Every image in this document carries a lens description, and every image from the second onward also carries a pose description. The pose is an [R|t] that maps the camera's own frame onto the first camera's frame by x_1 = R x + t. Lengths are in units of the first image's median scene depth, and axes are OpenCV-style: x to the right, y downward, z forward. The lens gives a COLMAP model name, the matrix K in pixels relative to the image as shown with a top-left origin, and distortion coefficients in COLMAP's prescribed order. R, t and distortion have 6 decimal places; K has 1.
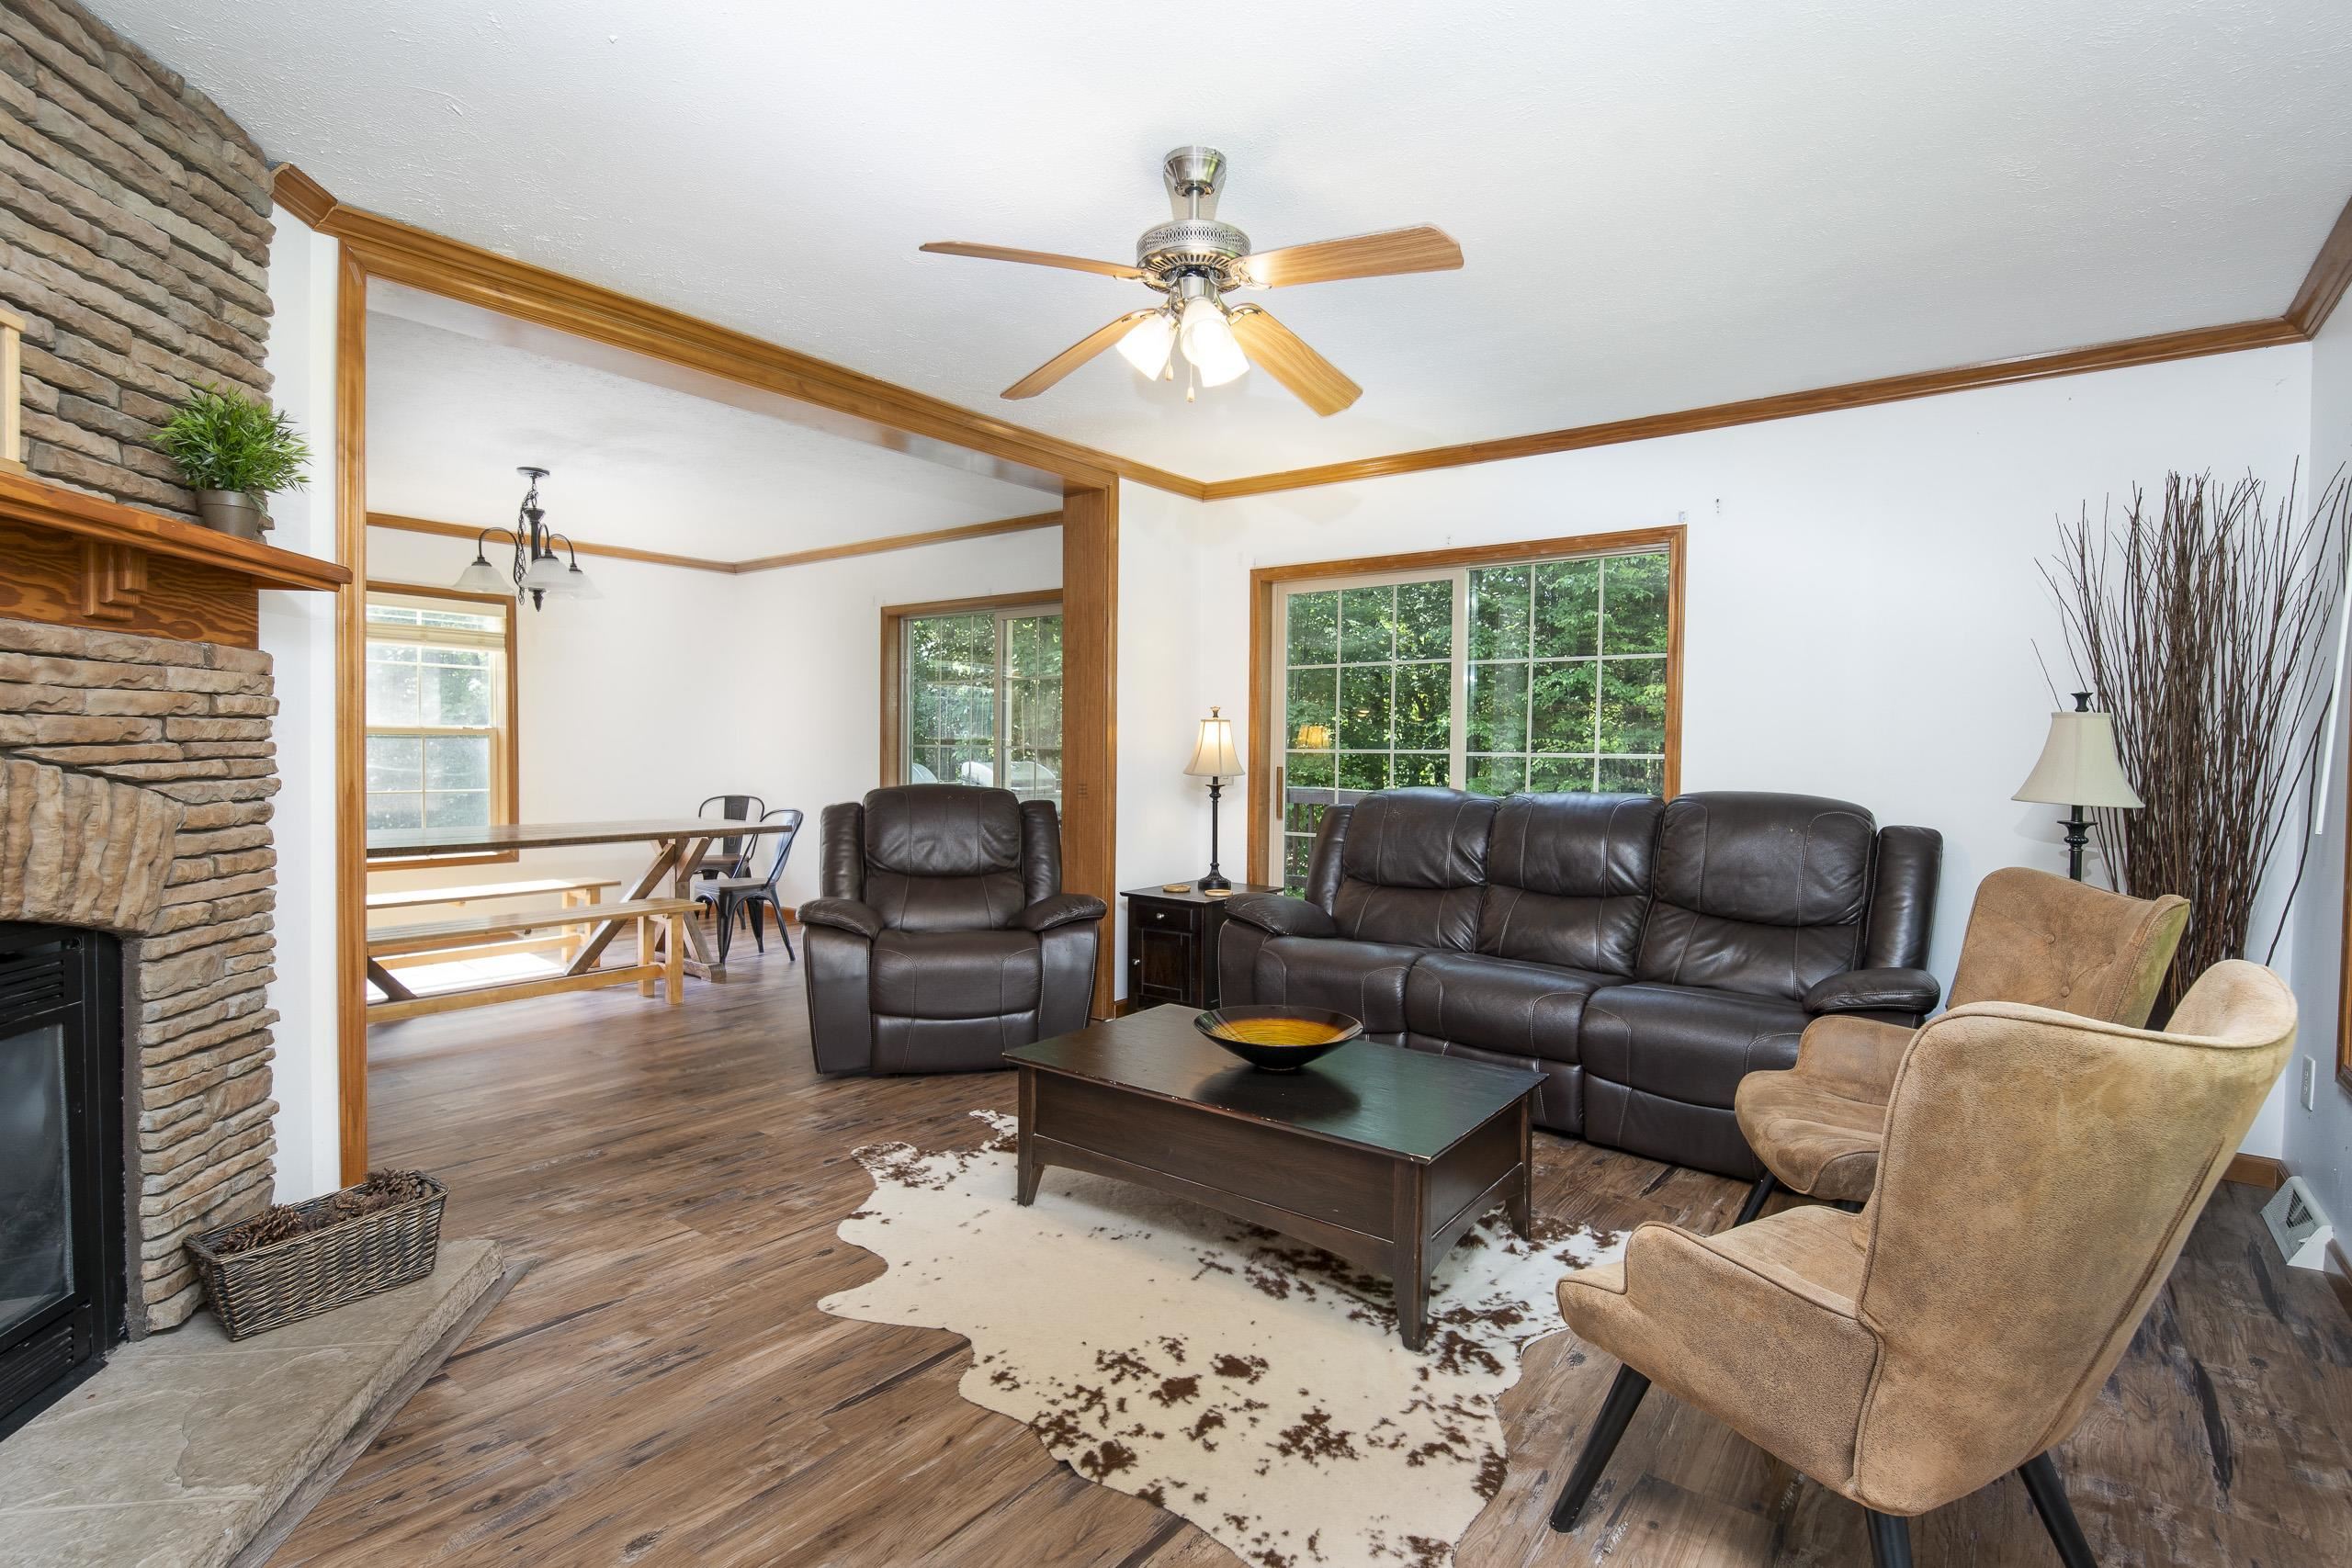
lens RADIAL K [[1162.8, 0, 1176.0], [0, 1162.8, 784.0], [0, 0, 1]] dist [0.001517, 0.000075]
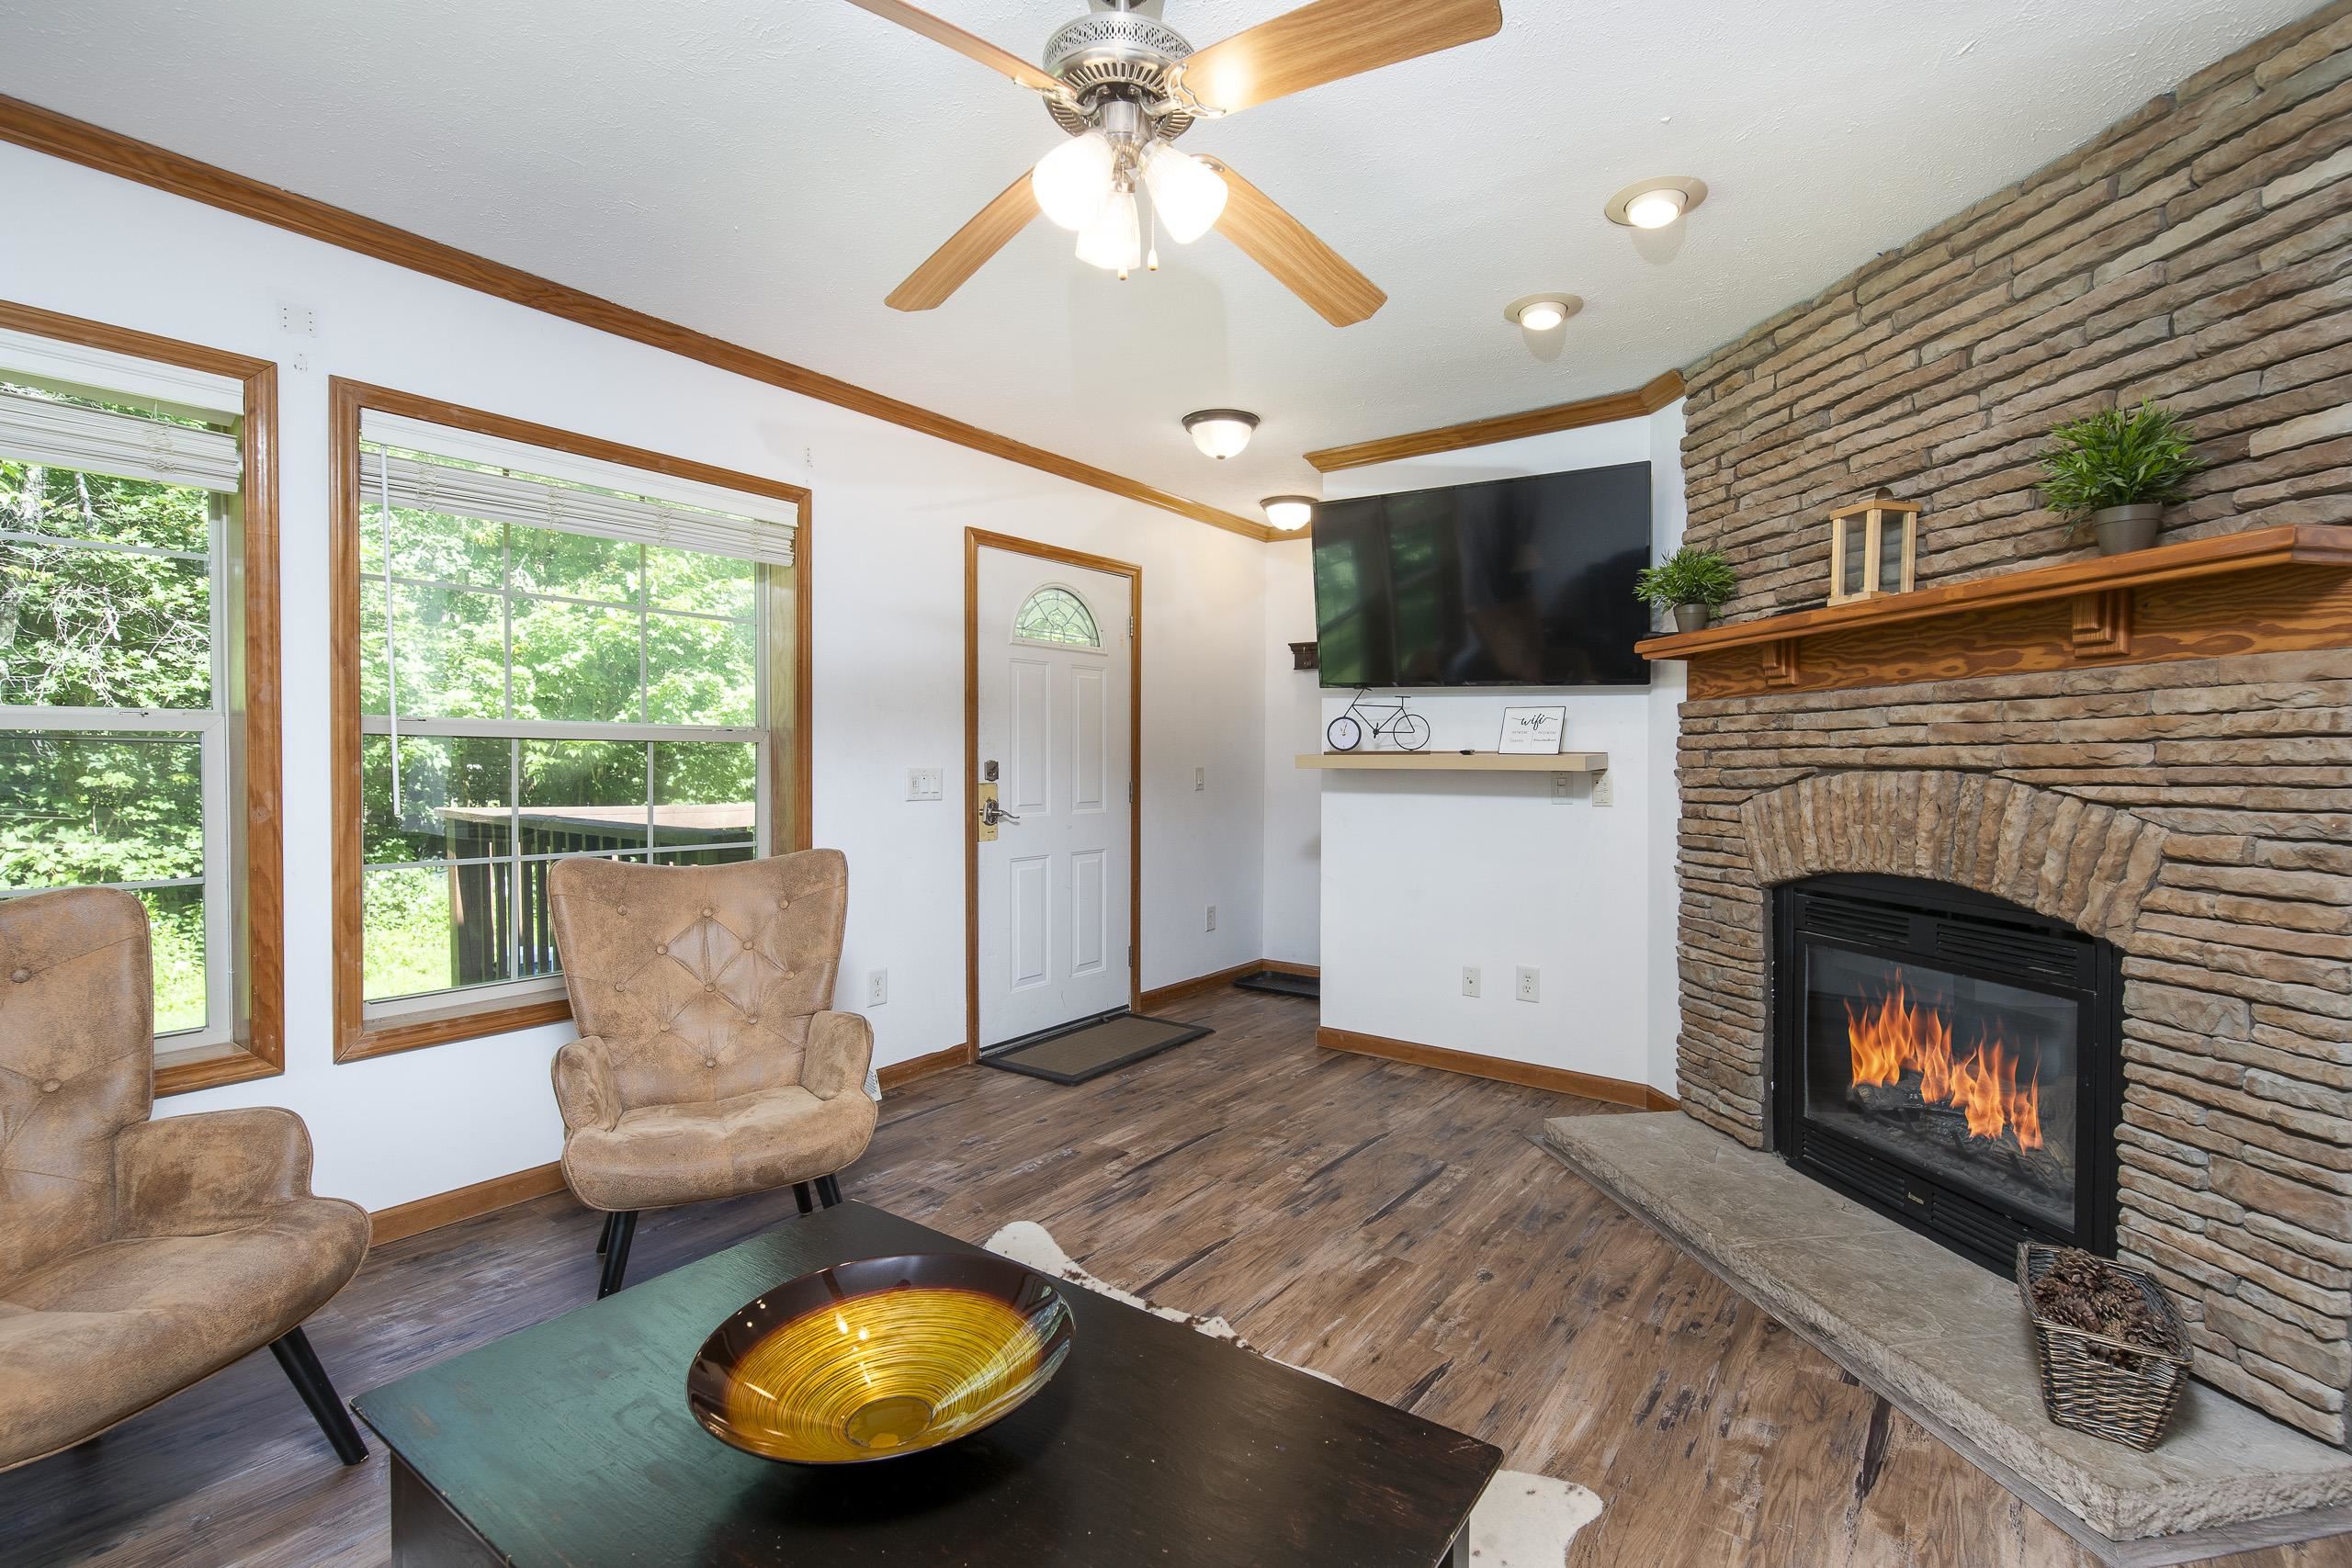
lens RADIAL K [[1066.9, 0, 1176.0], [0, 1066.9, 784.0], [0, 0, 1]] dist [0.000091, 0.000006]
pose [[-0.999815, -0.015408, -0.011514, -0.018476], [-0.016041, 0.998242, 0.057060, -0.061529], [0.010614, 0.057234, -0.998304, 1.963170]]
